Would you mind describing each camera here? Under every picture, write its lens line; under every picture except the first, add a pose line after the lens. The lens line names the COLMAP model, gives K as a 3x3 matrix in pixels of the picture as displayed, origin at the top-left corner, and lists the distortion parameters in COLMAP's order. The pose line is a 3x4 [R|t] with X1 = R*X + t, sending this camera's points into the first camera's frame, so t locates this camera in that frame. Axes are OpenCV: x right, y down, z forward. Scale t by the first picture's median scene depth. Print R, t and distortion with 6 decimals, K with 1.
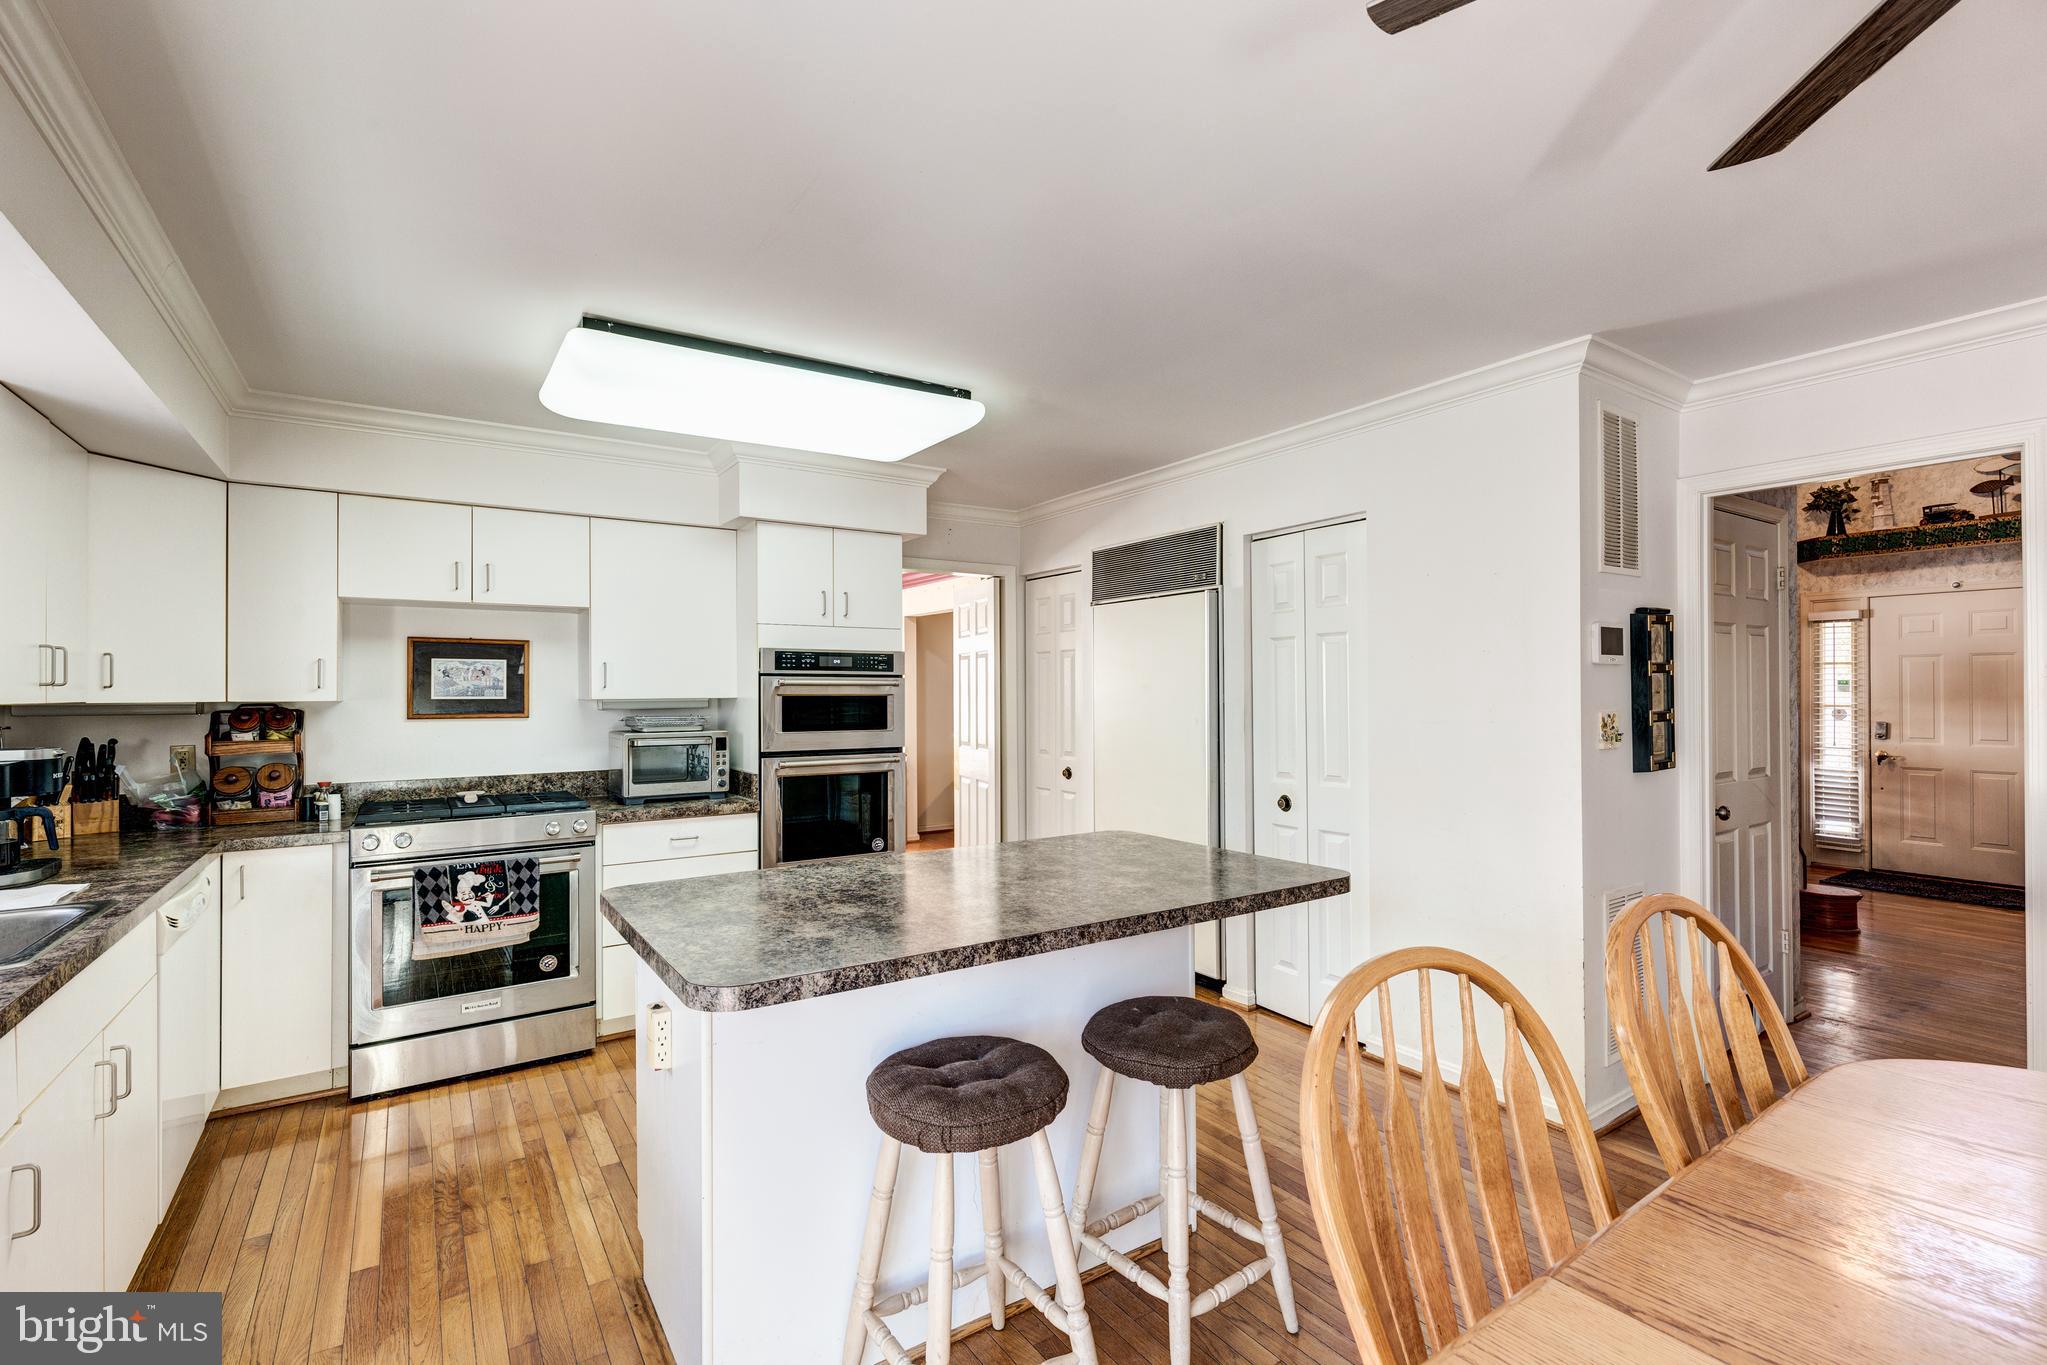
lens RADIAL K [[911.3, 0, 1007.3], [0, 911.3, 686.3], [0, 0, 1]] dist [0.002005, -0.000069]
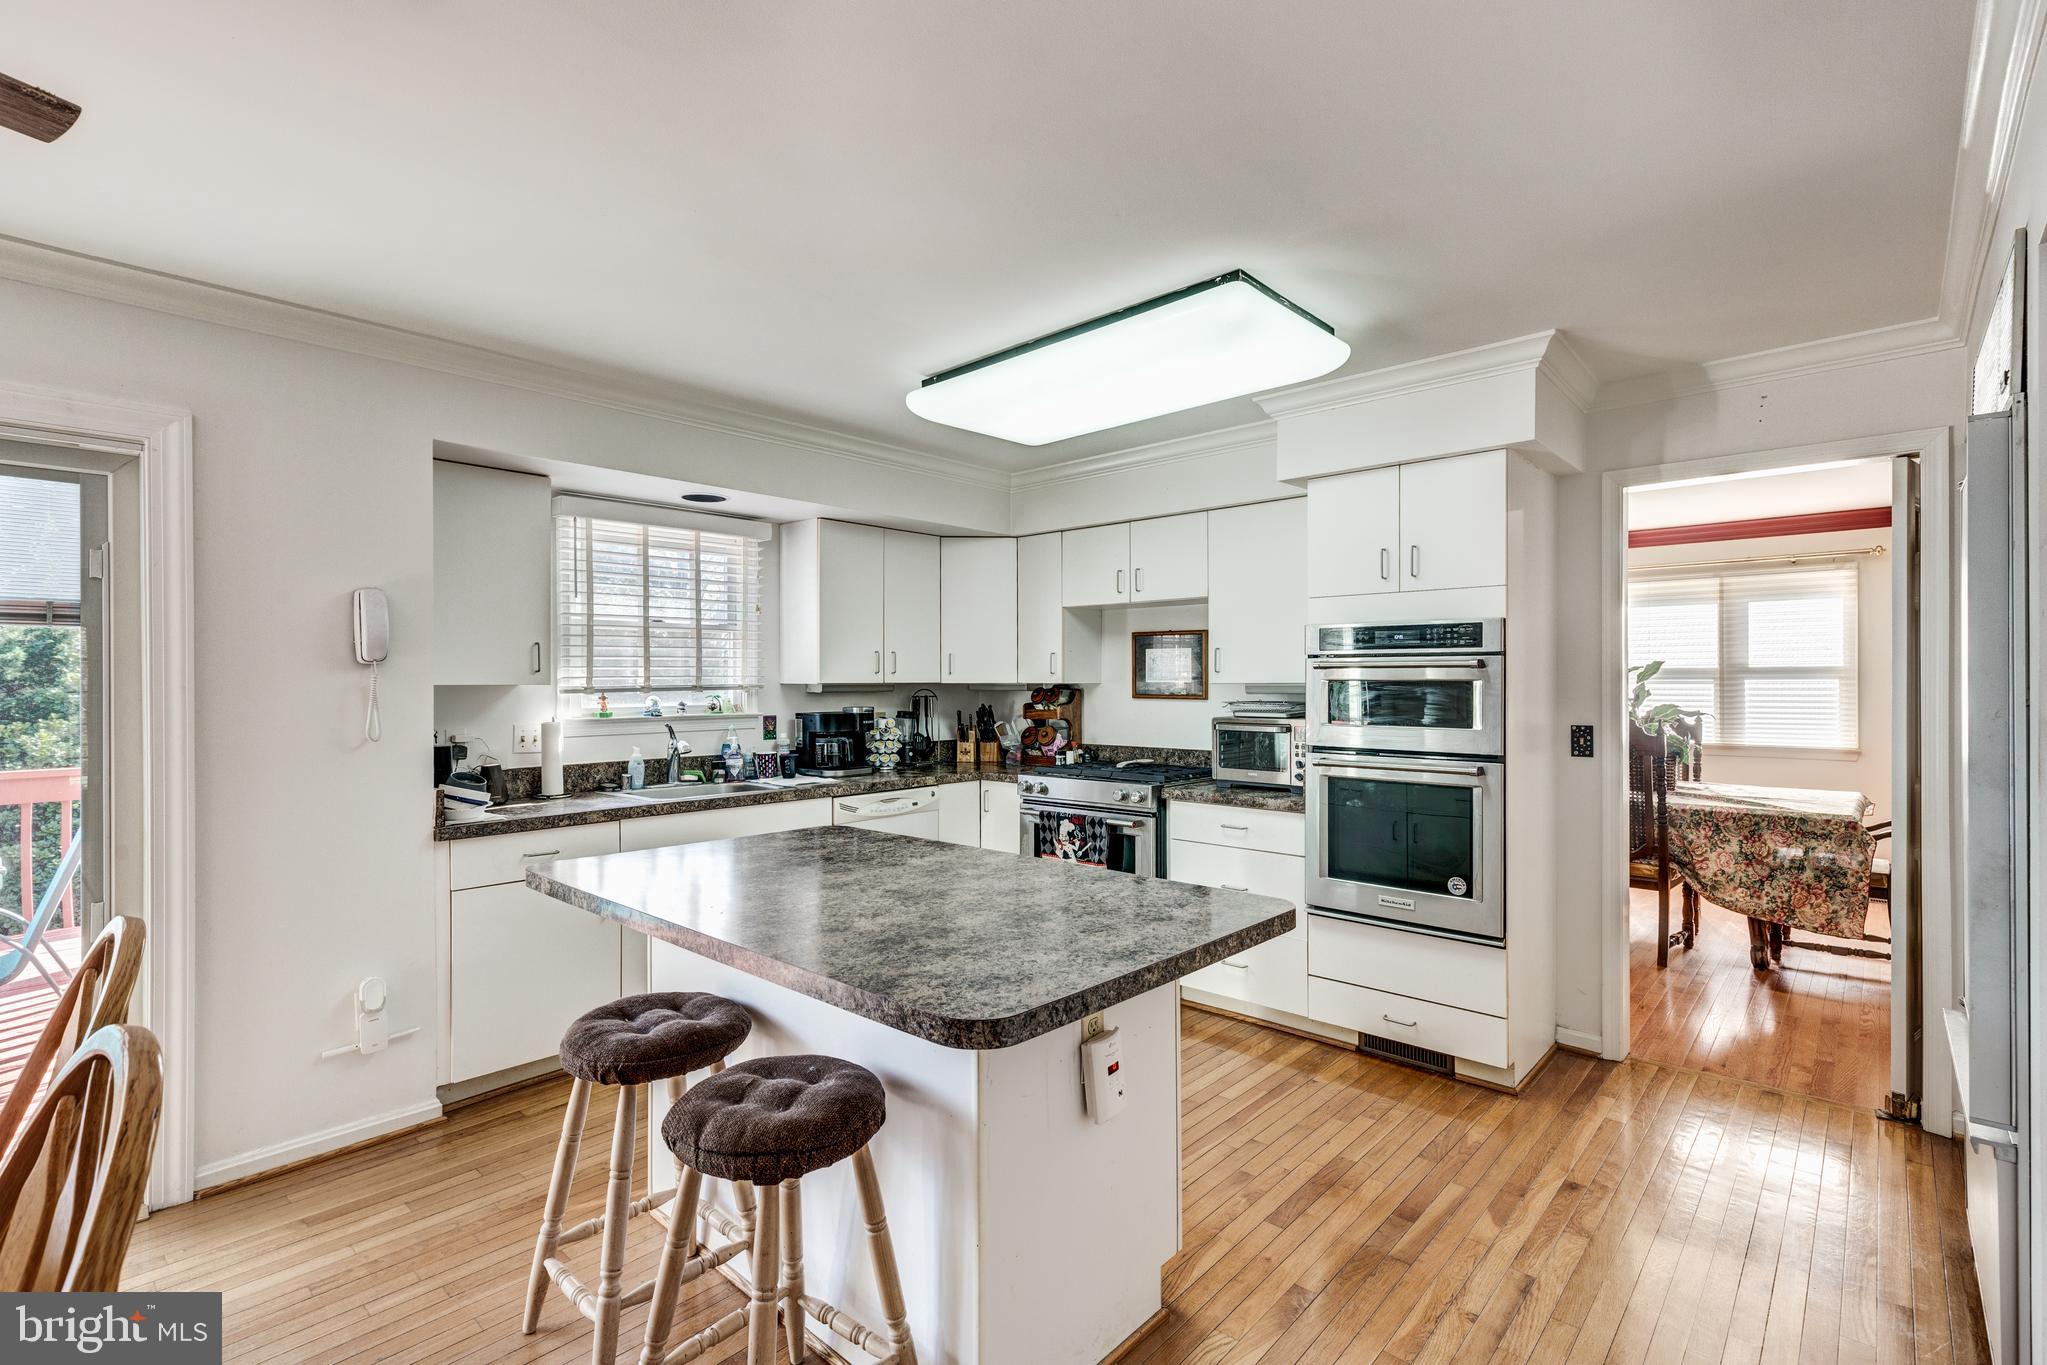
lens RADIAL K [[939.0, 0, 1027.1], [0, 939.0, 683.5], [0, 0, 1]] dist [0.001969, 0.000010]
pose [[0.248792, 0.007264, -0.968530, 0.630629], [0.007956, 0.999923, 0.009543, 0.002961], [0.968524, -0.010080, 0.248715, 0.609652]]
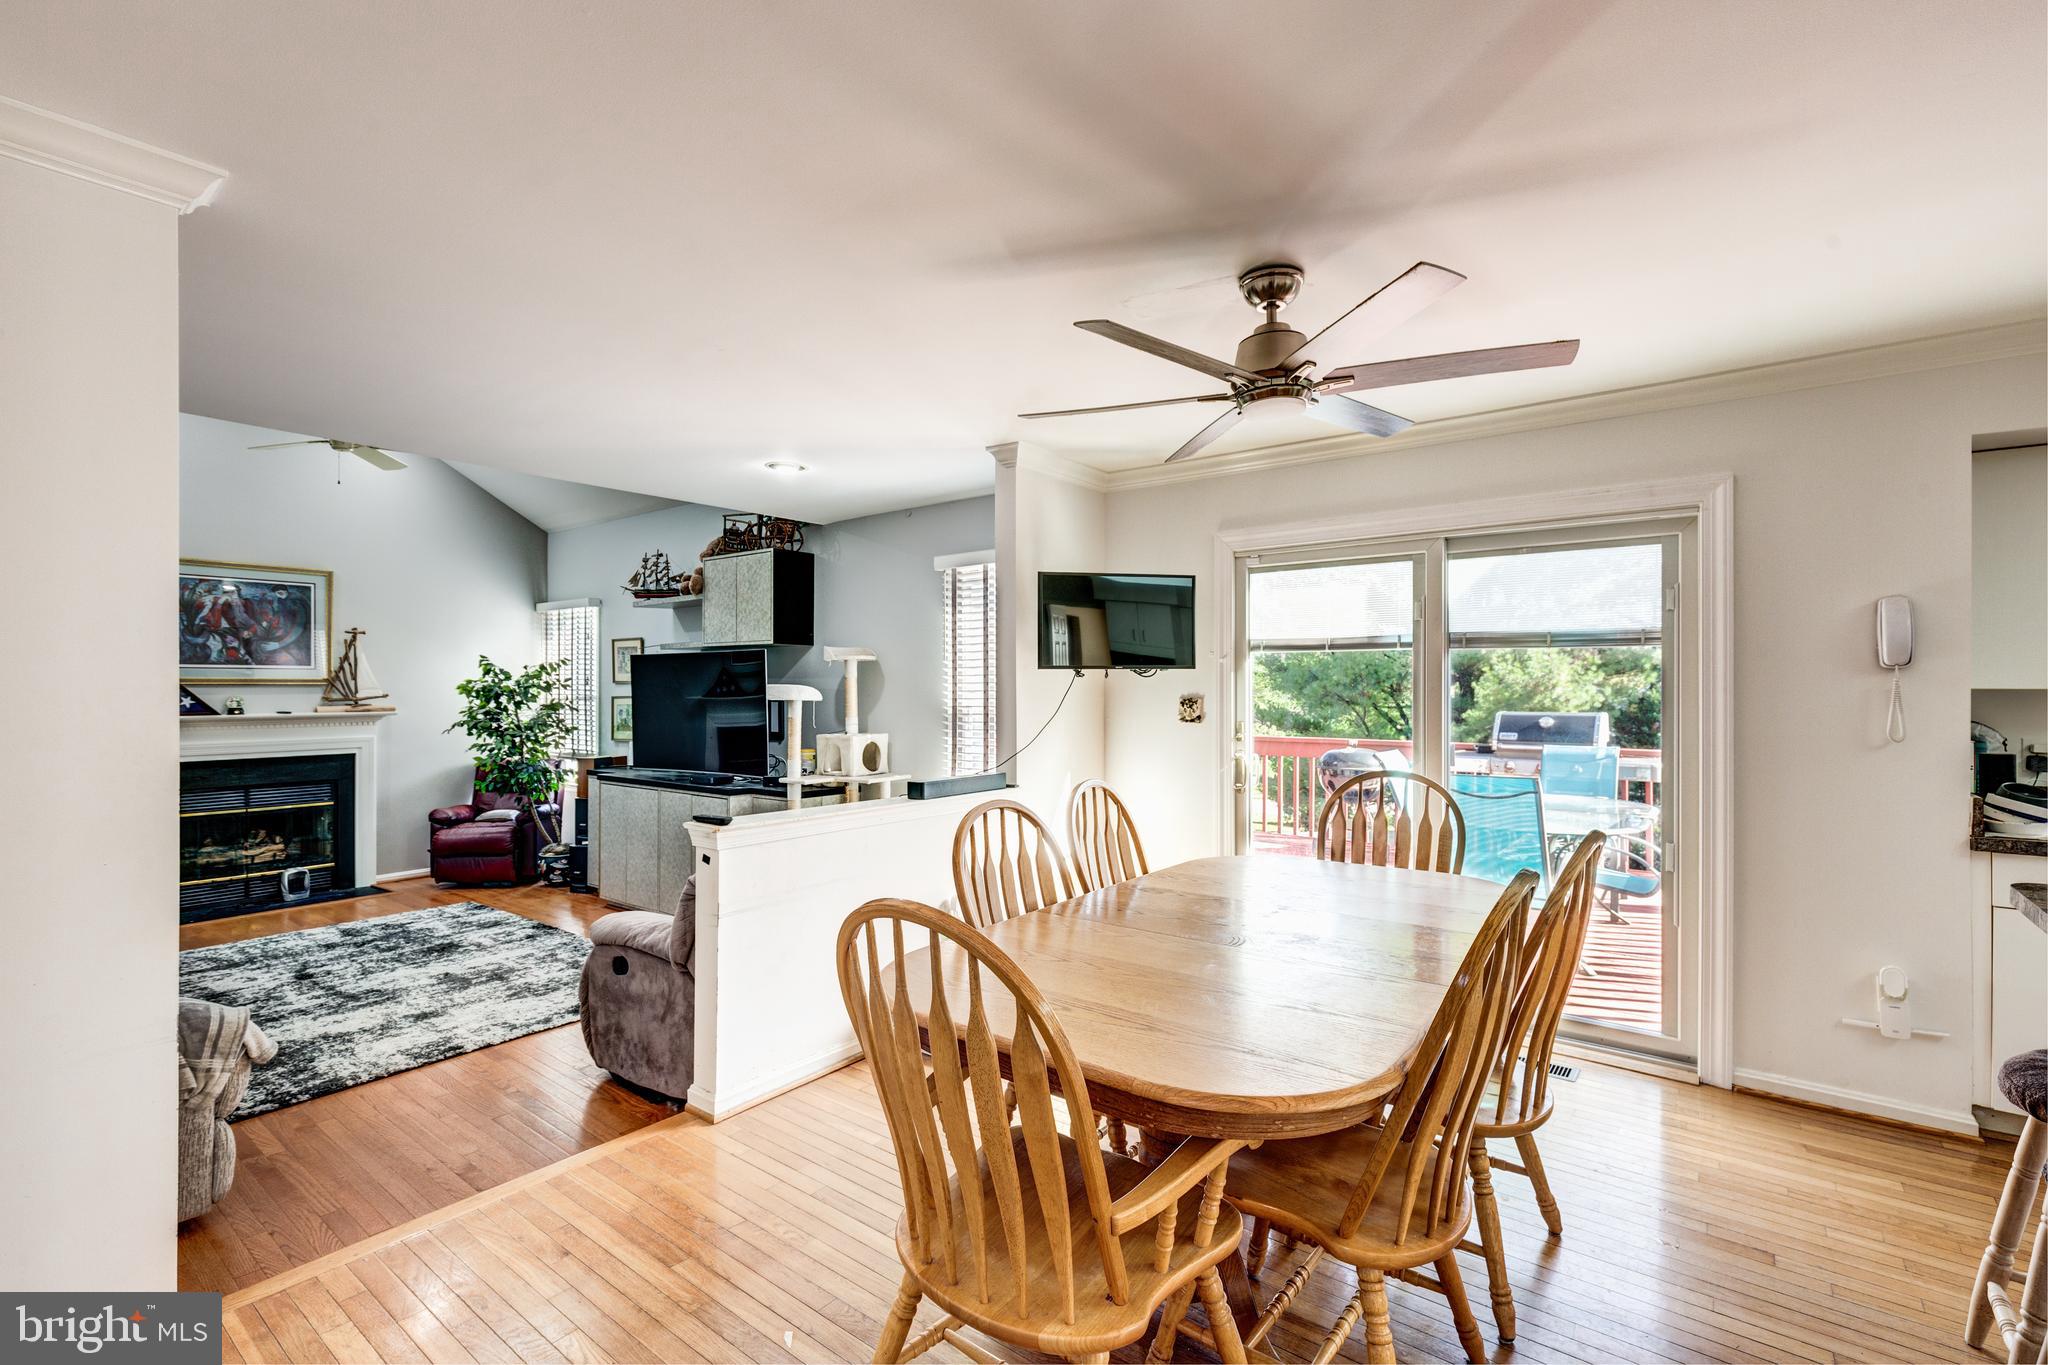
lens RADIAL K [[918.7, 0, 1016.5], [0, 918.7, 683.8], [0, 0, 1]] dist [-0.003284, -0.000251]
pose [[-0.948867, 0.006942, -0.315598, 0.723750], [0.009814, 0.999924, -0.007512, 0.002163], [0.315522, -0.010225, -0.948863, 0.808303]]
